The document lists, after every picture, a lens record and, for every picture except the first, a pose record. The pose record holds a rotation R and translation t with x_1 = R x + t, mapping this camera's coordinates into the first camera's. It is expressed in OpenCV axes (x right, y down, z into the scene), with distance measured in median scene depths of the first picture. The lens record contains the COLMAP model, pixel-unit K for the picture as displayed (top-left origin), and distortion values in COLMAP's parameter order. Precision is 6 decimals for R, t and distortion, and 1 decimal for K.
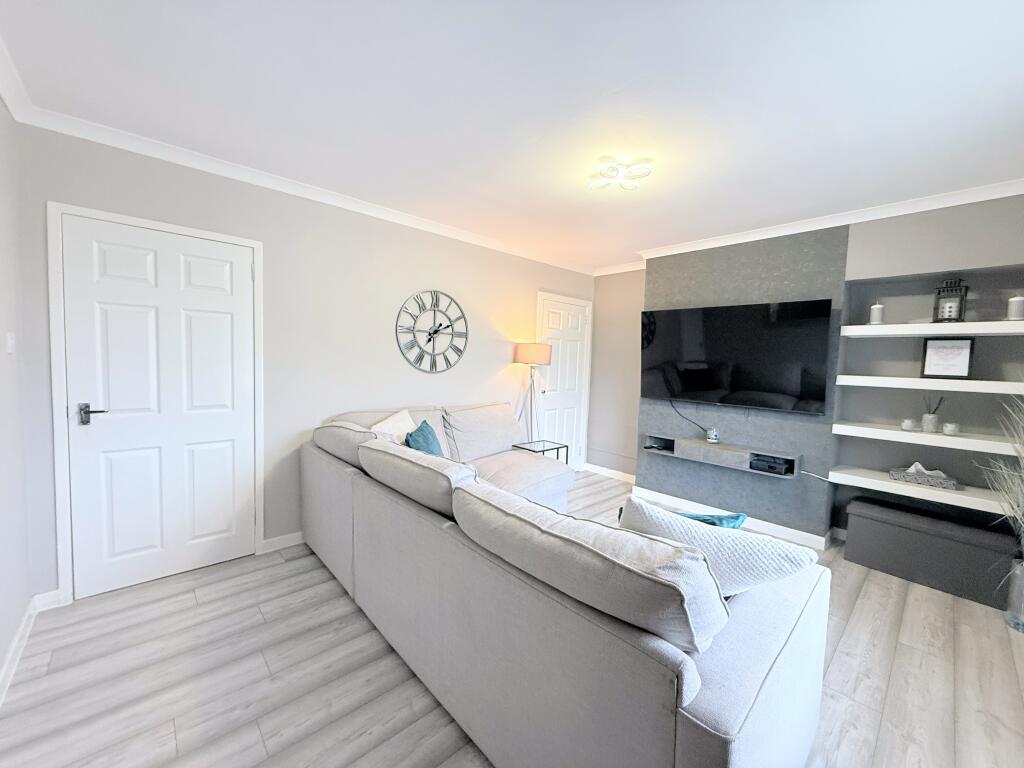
lens RADIAL K [[409.8, 0, 510.8], [0, 409.8, 385.5], [0, 0, 1]] dist [0.003288, 0.000473]
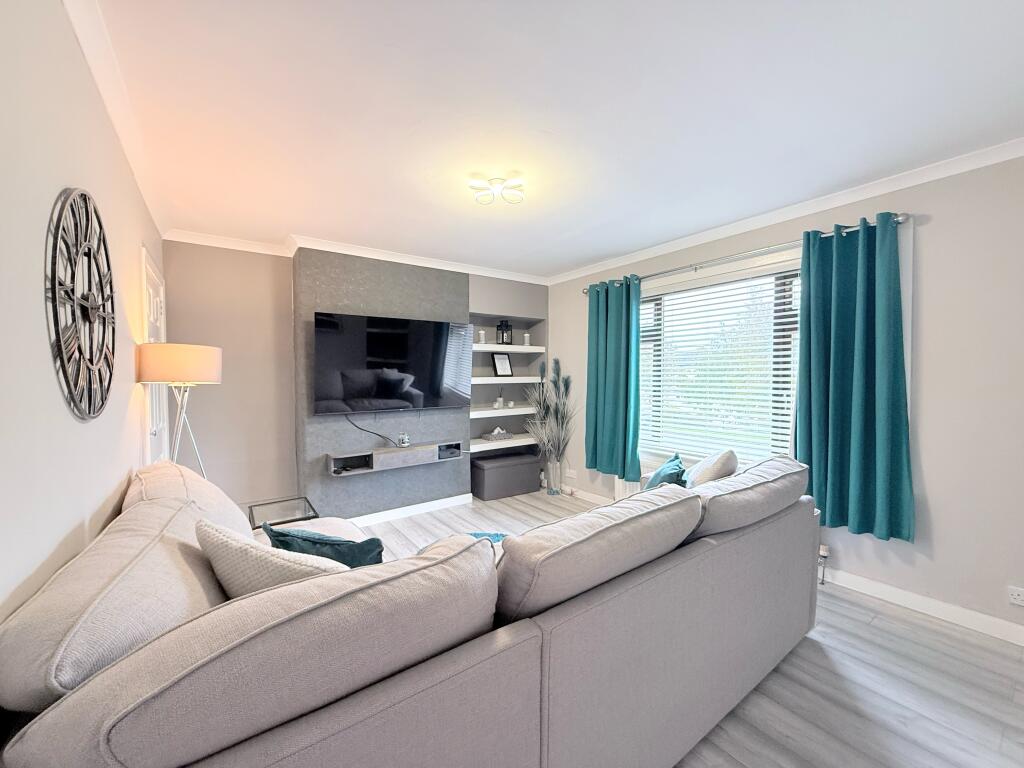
lens RADIAL K [[409.8, 0, 510.9], [0, 409.8, 382.9], [0, 0, 1]] dist [0.003288, 0.000473]
pose [[0.111334, -0.055109, 0.992254, -0.541499], [0.073872, 0.996158, 0.047037, -0.056281], [-0.991034, 0.068063, 0.114978, 0.619061]]
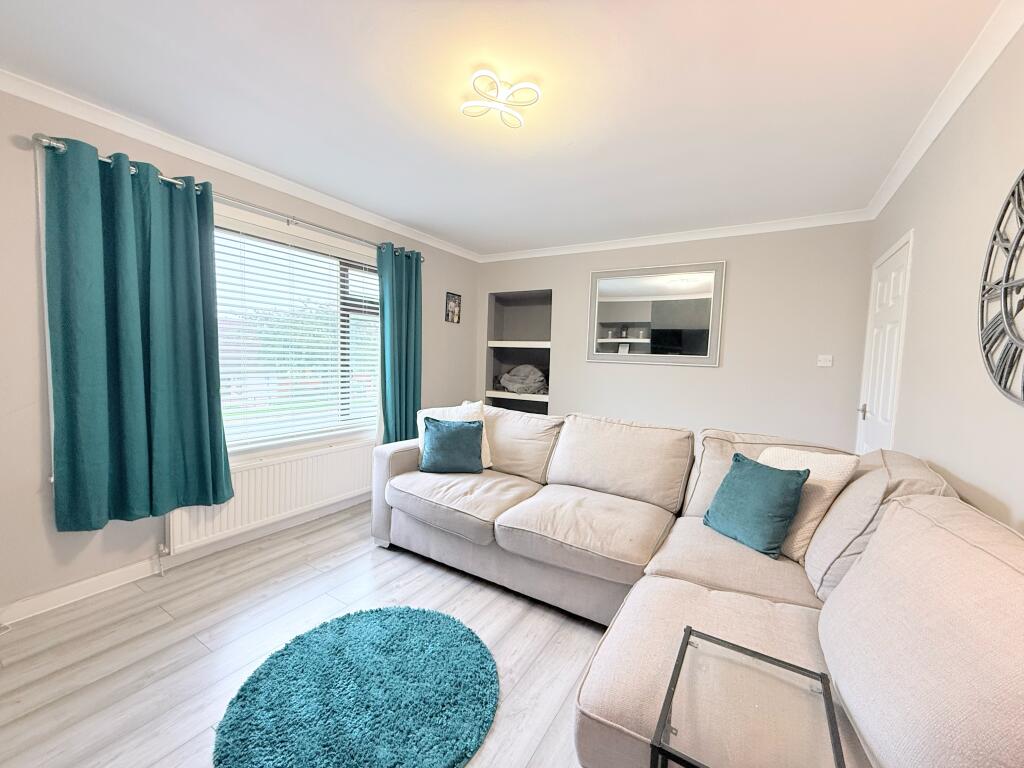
lens RADIAL K [[409.8, 0, 510.3], [0, 409.8, 383.5], [0, 0, 1]] dist [0.003288, 0.000473]
pose [[-0.958197, -0.045663, -0.282443, 0.301462], [-0.081744, 0.989725, 0.117311, -0.056032], [0.274185, 0.135495, -0.952084, 1.264755]]
